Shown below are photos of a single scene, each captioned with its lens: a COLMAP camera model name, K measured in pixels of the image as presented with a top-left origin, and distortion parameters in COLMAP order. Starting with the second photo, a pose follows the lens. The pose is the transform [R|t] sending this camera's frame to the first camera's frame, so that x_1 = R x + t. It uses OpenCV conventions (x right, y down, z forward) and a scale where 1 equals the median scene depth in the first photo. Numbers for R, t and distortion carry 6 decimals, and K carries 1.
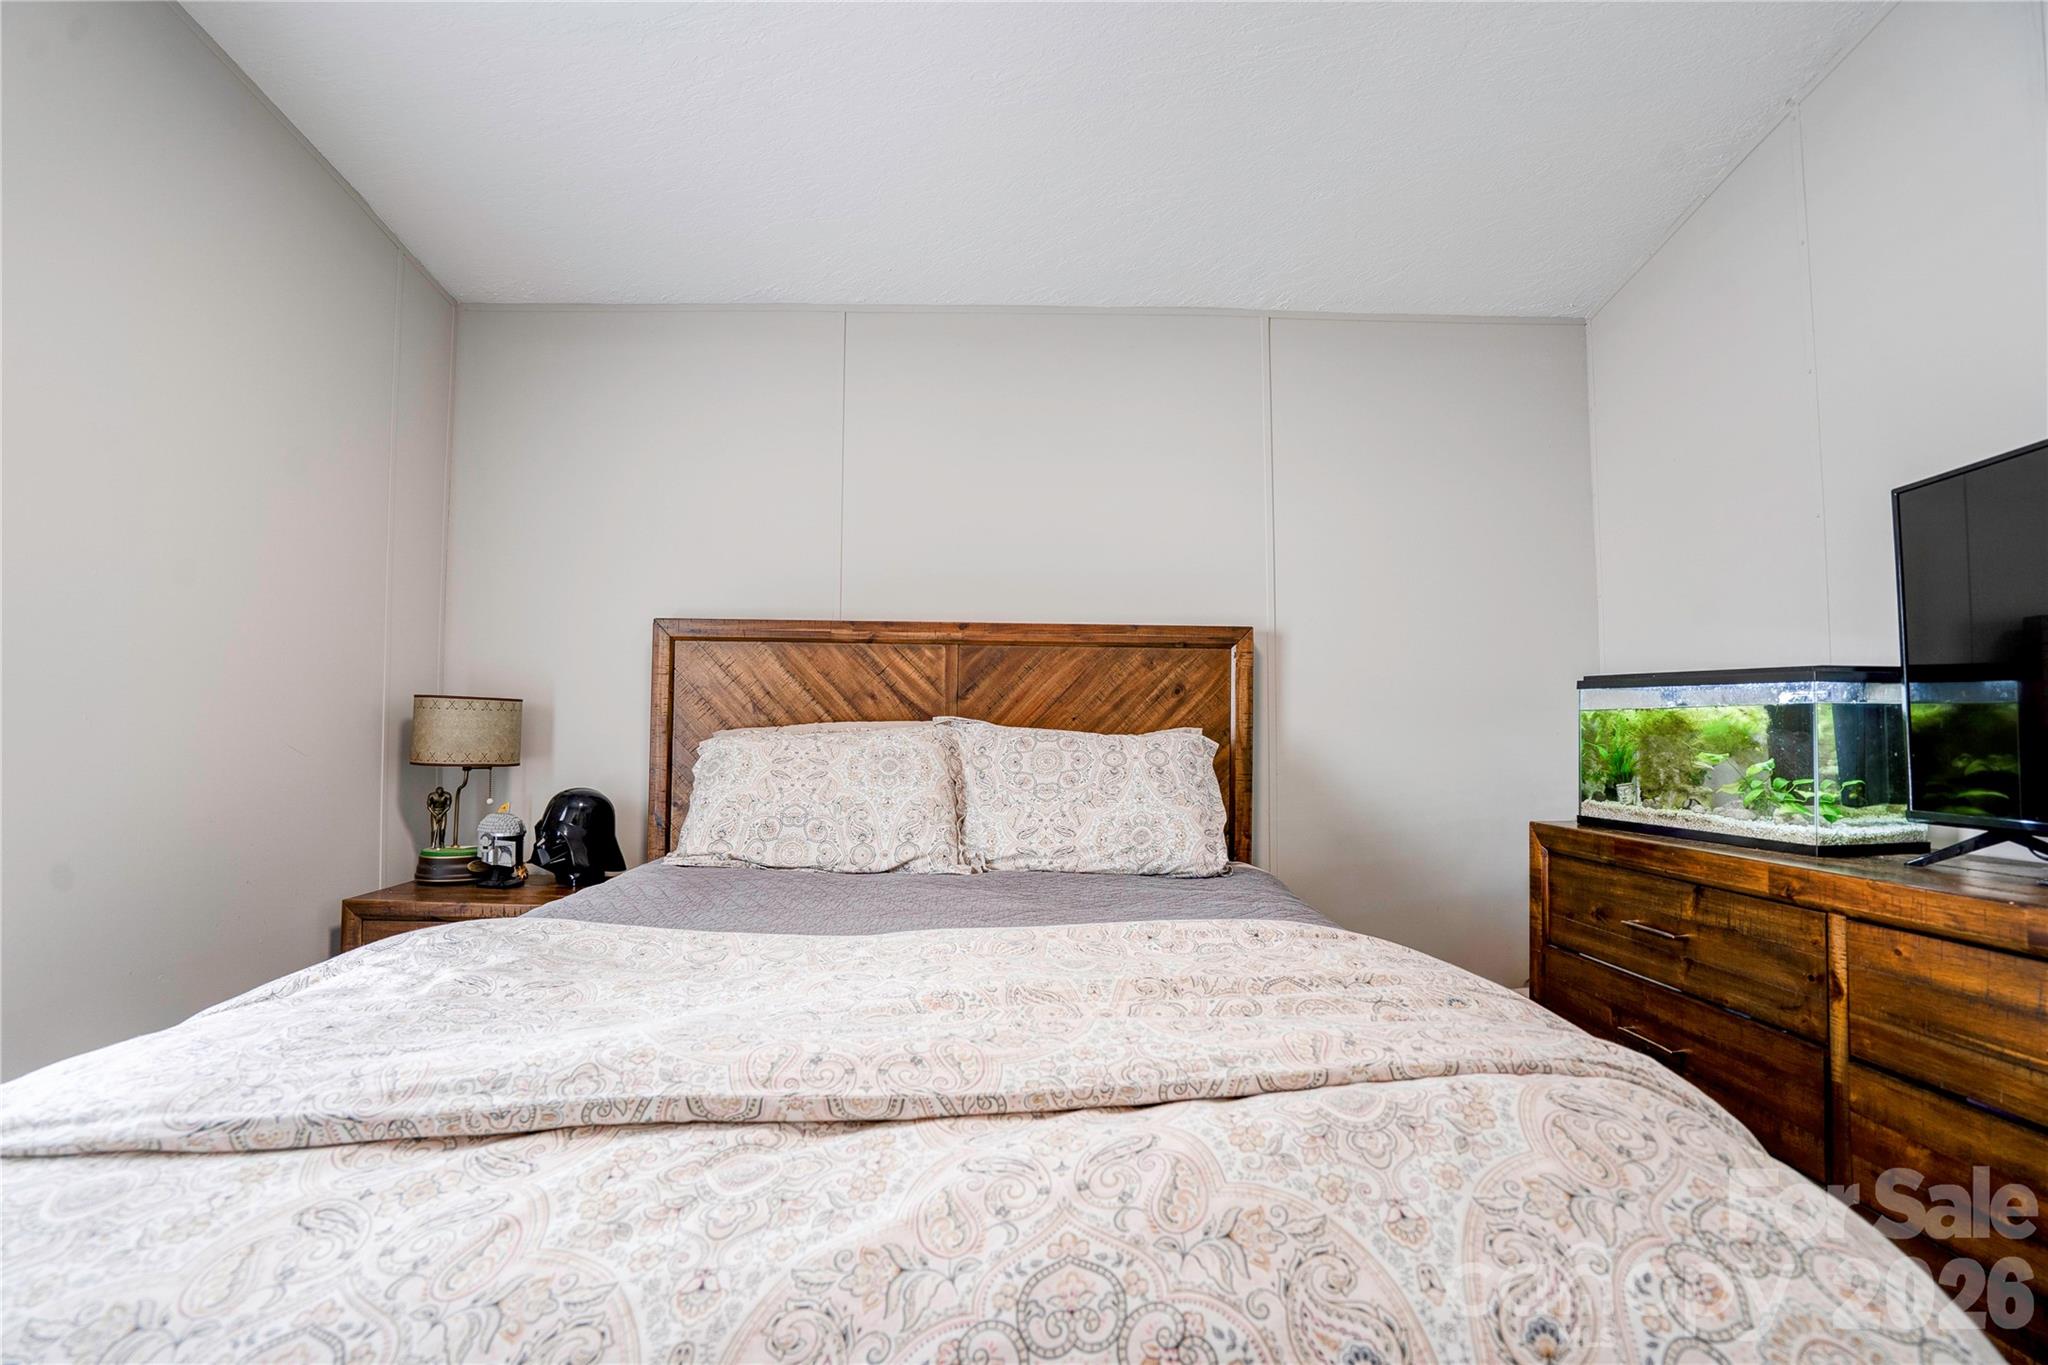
lens RADIAL K [[965.5, 0, 1038.9], [0, 965.5, 679.9], [0, 0, 1]] dist [-0.057775, 0.022781]
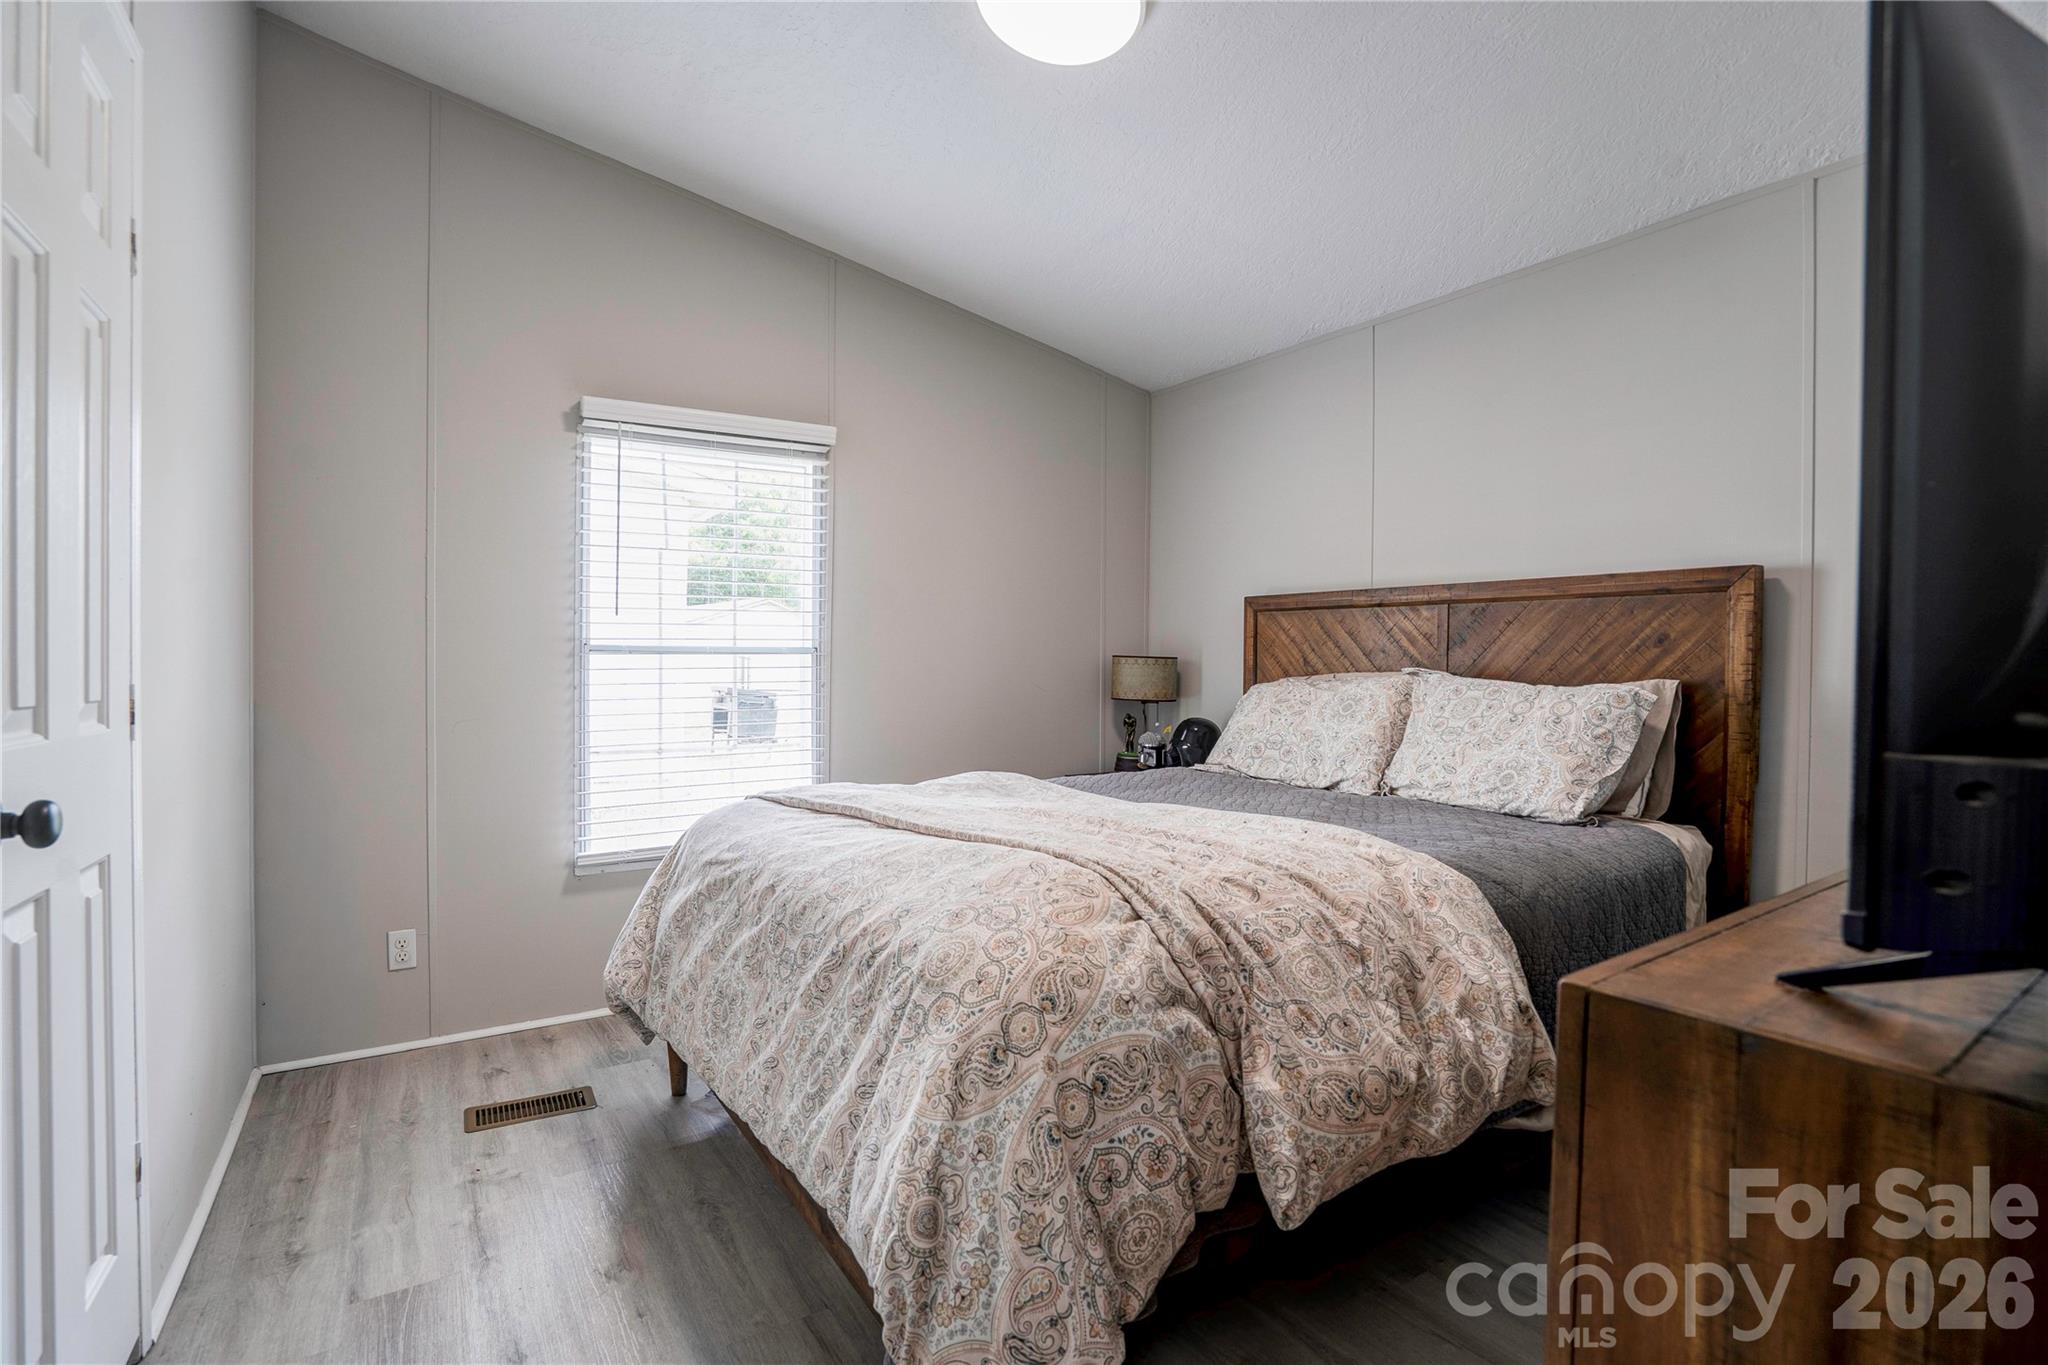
lens RADIAL K [[965.5, 0, 1019.9], [0, 965.5, 683.4], [0, 0, 1]] dist [-0.057775, 0.022781]
pose [[0.541899, 0.011484, -0.840365, 0.581449], [0.030205, 0.998995, 0.033129, 0.003937], [0.839901, -0.043336, 0.541007, -0.020141]]
